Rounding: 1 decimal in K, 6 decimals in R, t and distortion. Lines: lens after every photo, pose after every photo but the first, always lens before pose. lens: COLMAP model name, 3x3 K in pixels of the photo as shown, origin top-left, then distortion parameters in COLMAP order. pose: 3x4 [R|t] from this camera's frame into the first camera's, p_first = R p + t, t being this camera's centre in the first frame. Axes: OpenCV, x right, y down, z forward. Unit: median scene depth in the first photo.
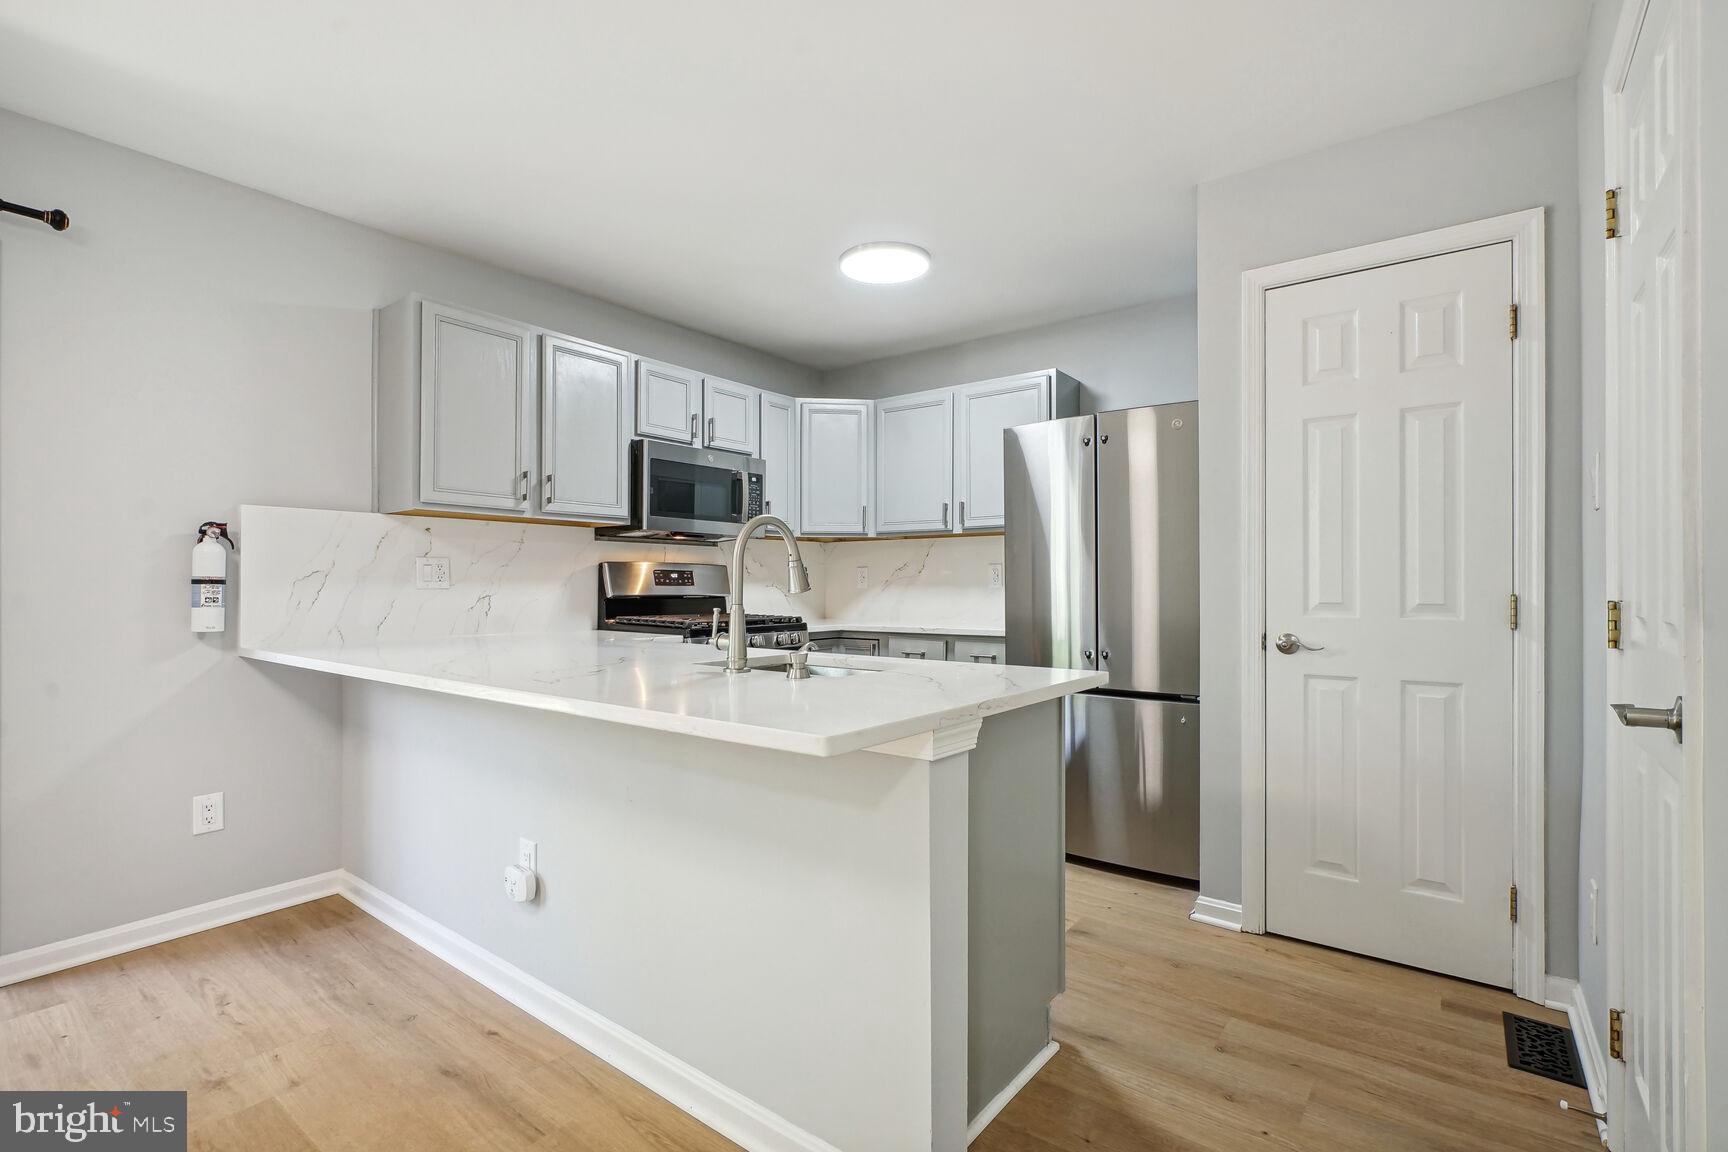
lens RADIAL K [[799.0, 0, 853.9], [0, 799.0, 579.4], [0, 0, 1]] dist [-0.009712, 0.003830]
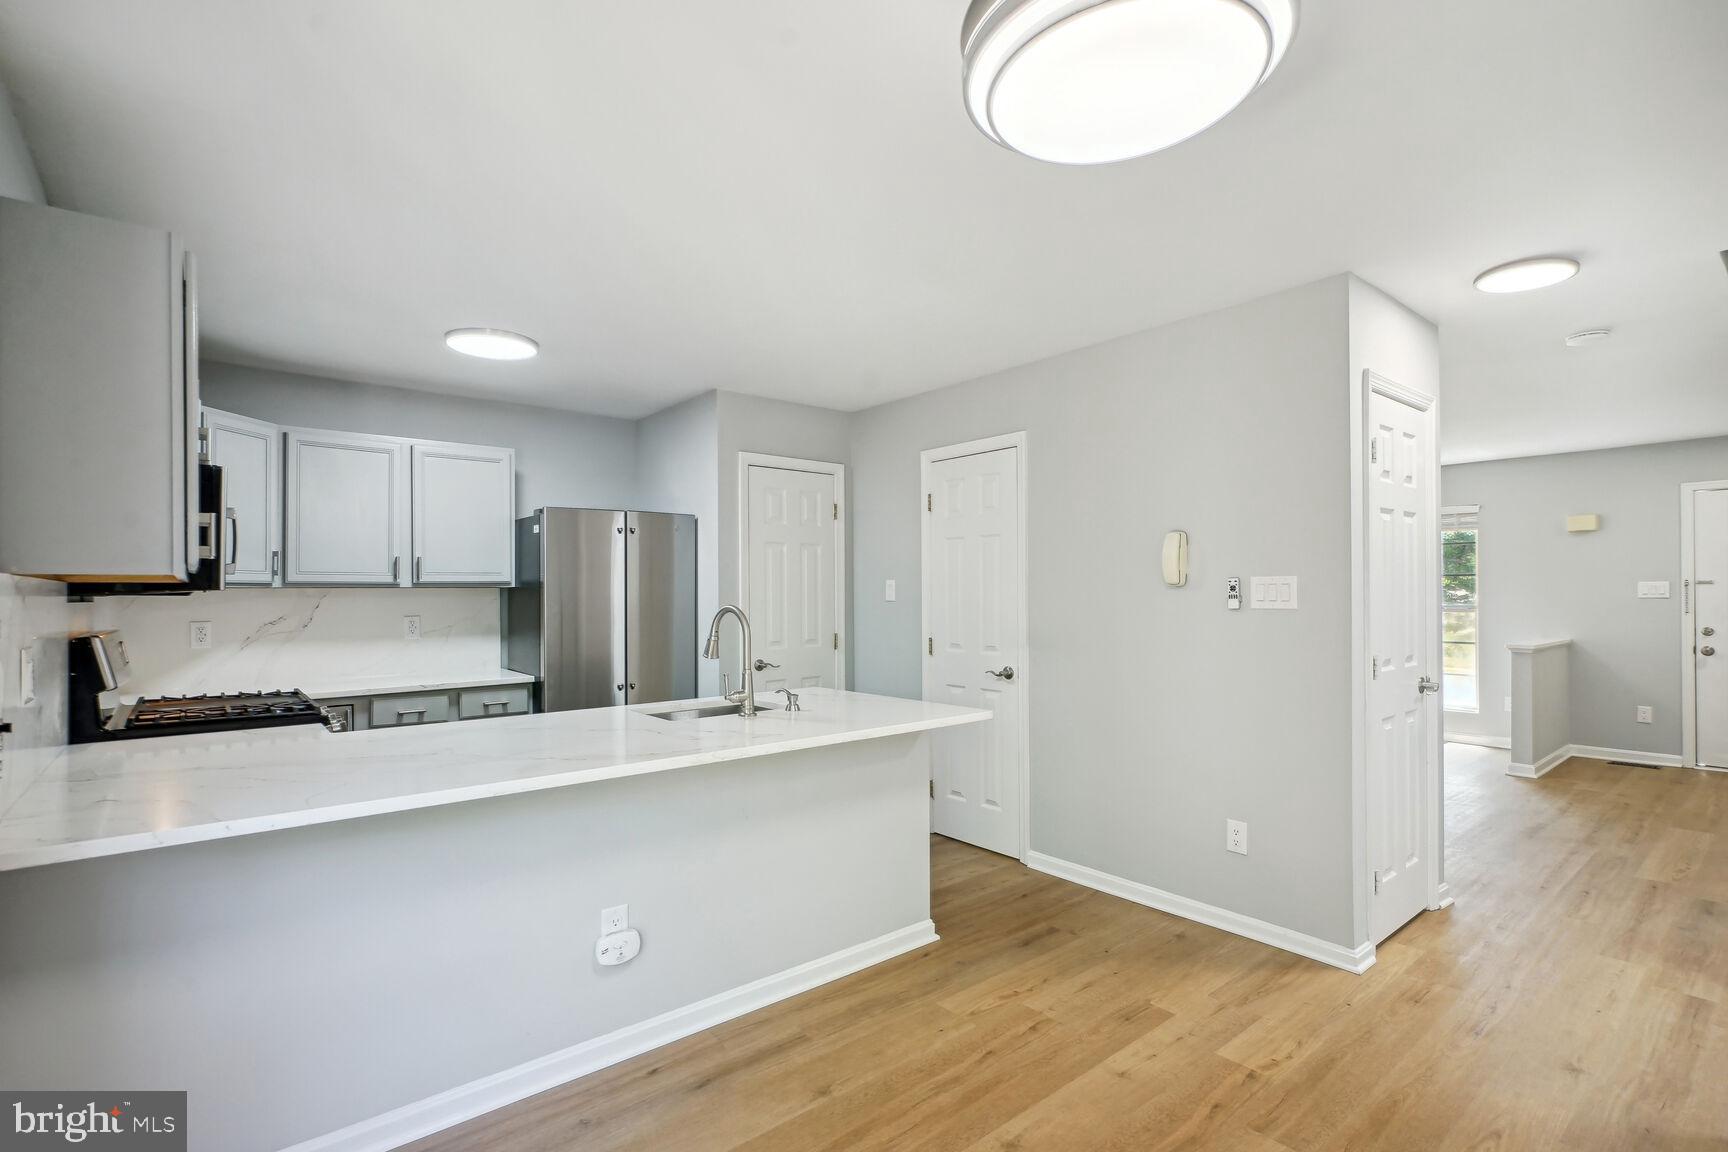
lens RADIAL K [[799.0, 0, 881.6], [0, 799.0, 585.5], [0, 0, 1]] dist [-0.009712, 0.003830]
pose [[0.210806, 0.009753, 0.977479, -1.147065], [0.000476, 0.999949, -0.010080, -0.079485], [-0.977528, 0.002590, 0.210791, 0.344151]]
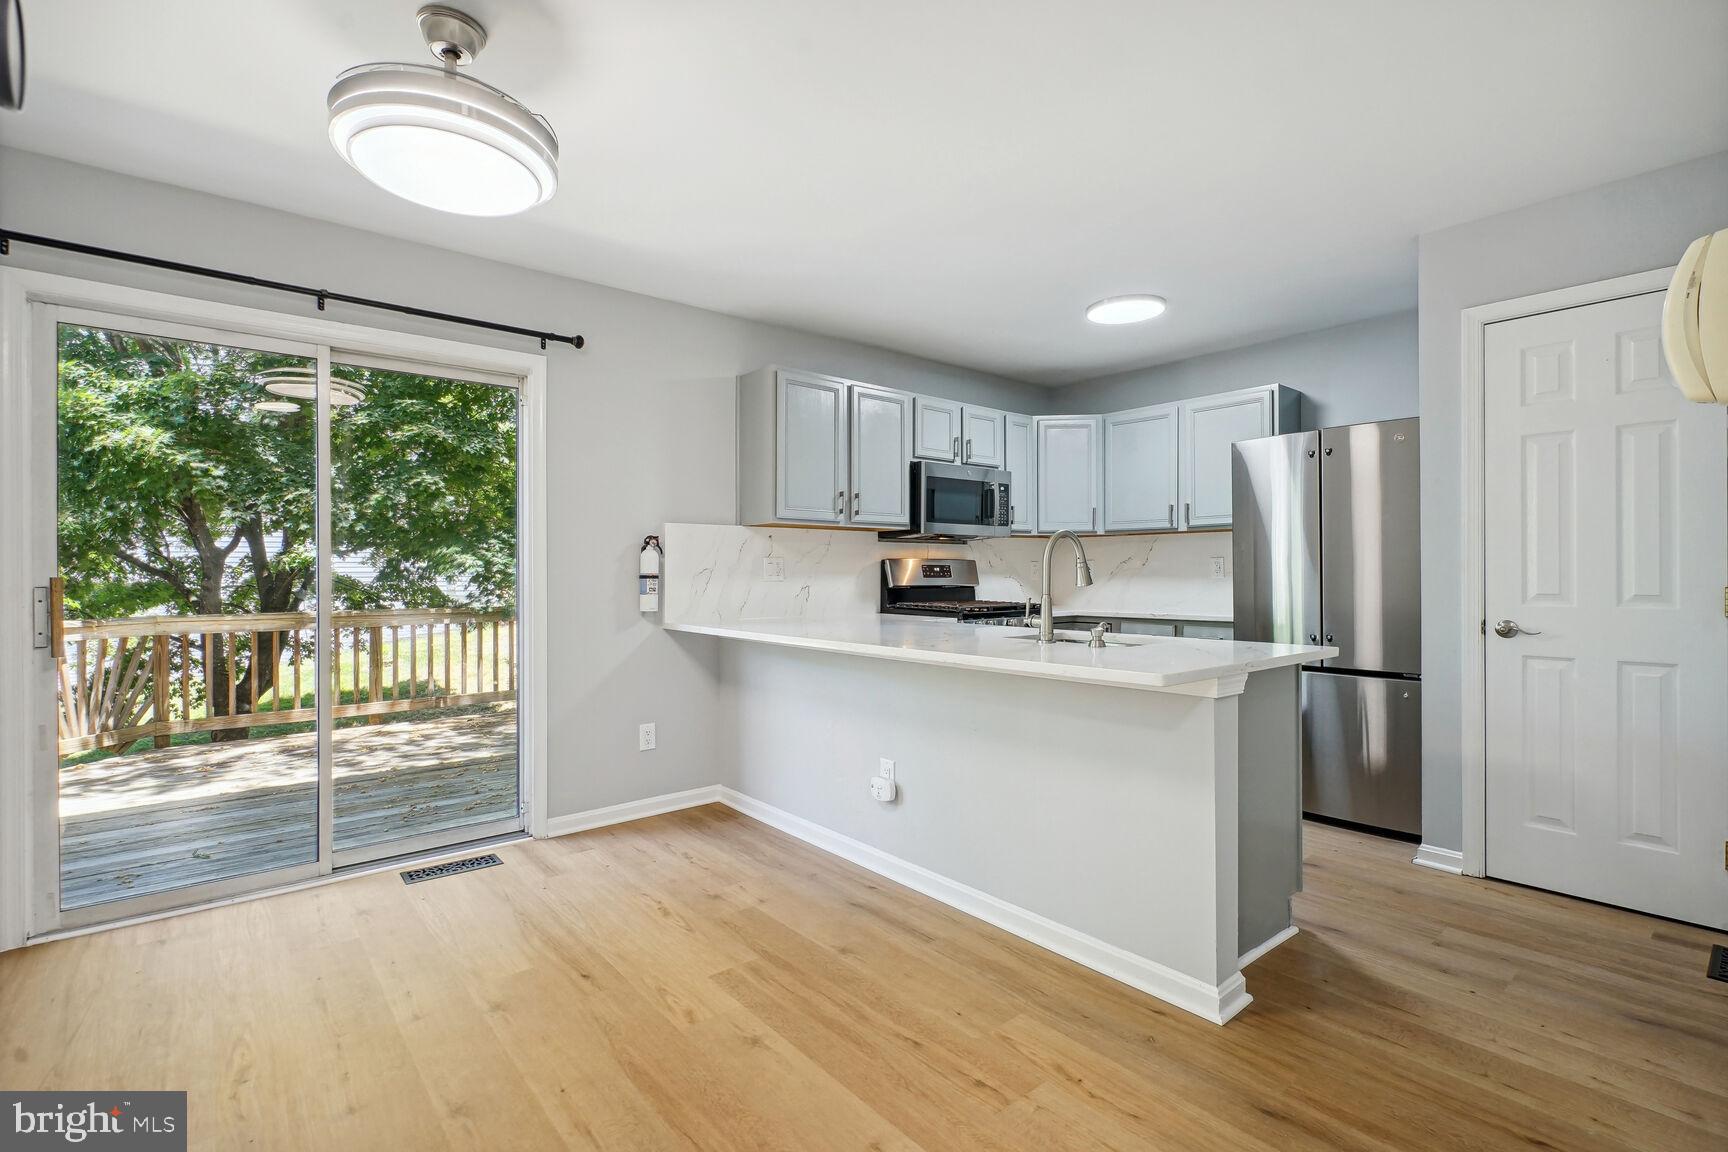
lens RADIAL K [[799.0, 0, 850.7], [0, 799.0, 570.6], [0, 0, 1]] dist [-0.009712, 0.003830]
pose [[0.975498, -0.003621, -0.219980, -0.130110], [0.004787, 0.999977, 0.004766, -0.013779], [0.219958, -0.005703, 0.975493, -0.333173]]
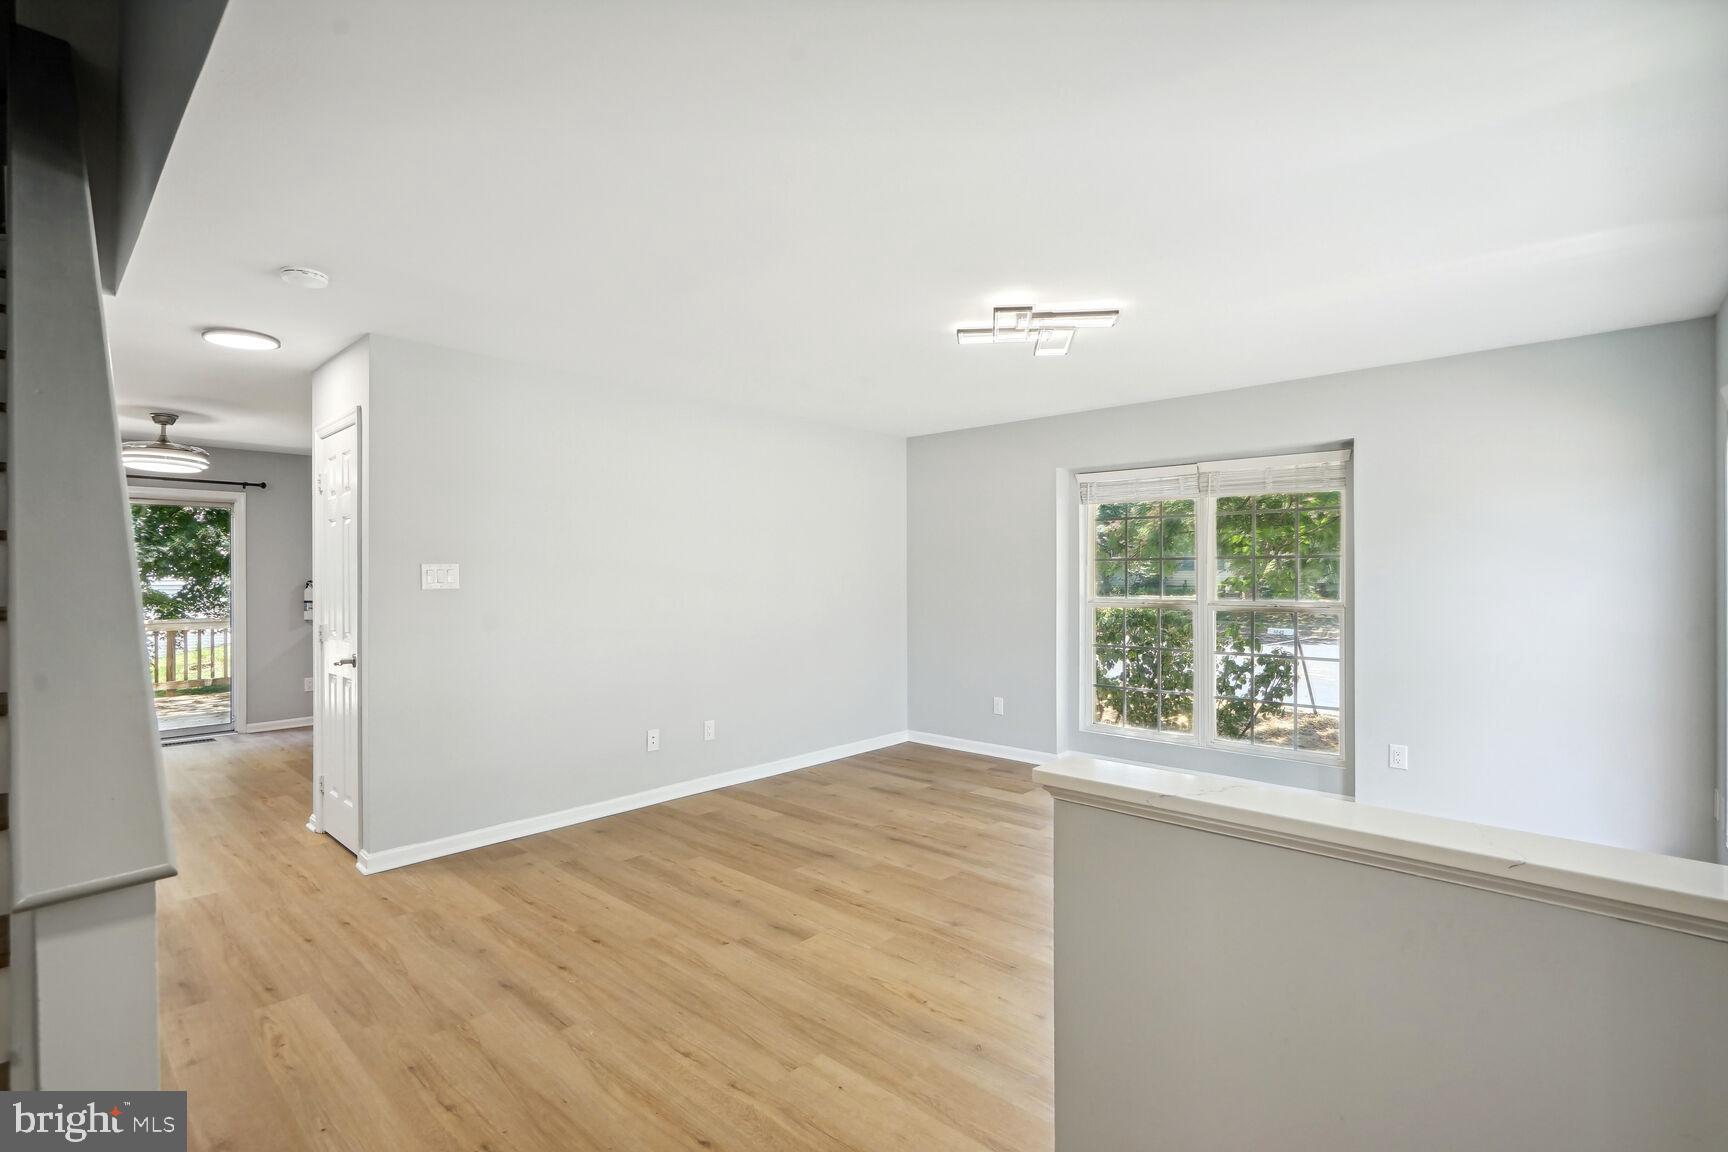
lens RADIAL K [[799.0, 0, 853.5], [0, 799.0, 569.9], [0, 0, 1]] dist [-0.009712, 0.003830]
pose [[0.996325, -0.005381, -0.085483, 1.347097], [0.005359, 0.999986, -0.000480, -0.096707], [0.085485, 0.000020, 0.996339, -1.640499]]
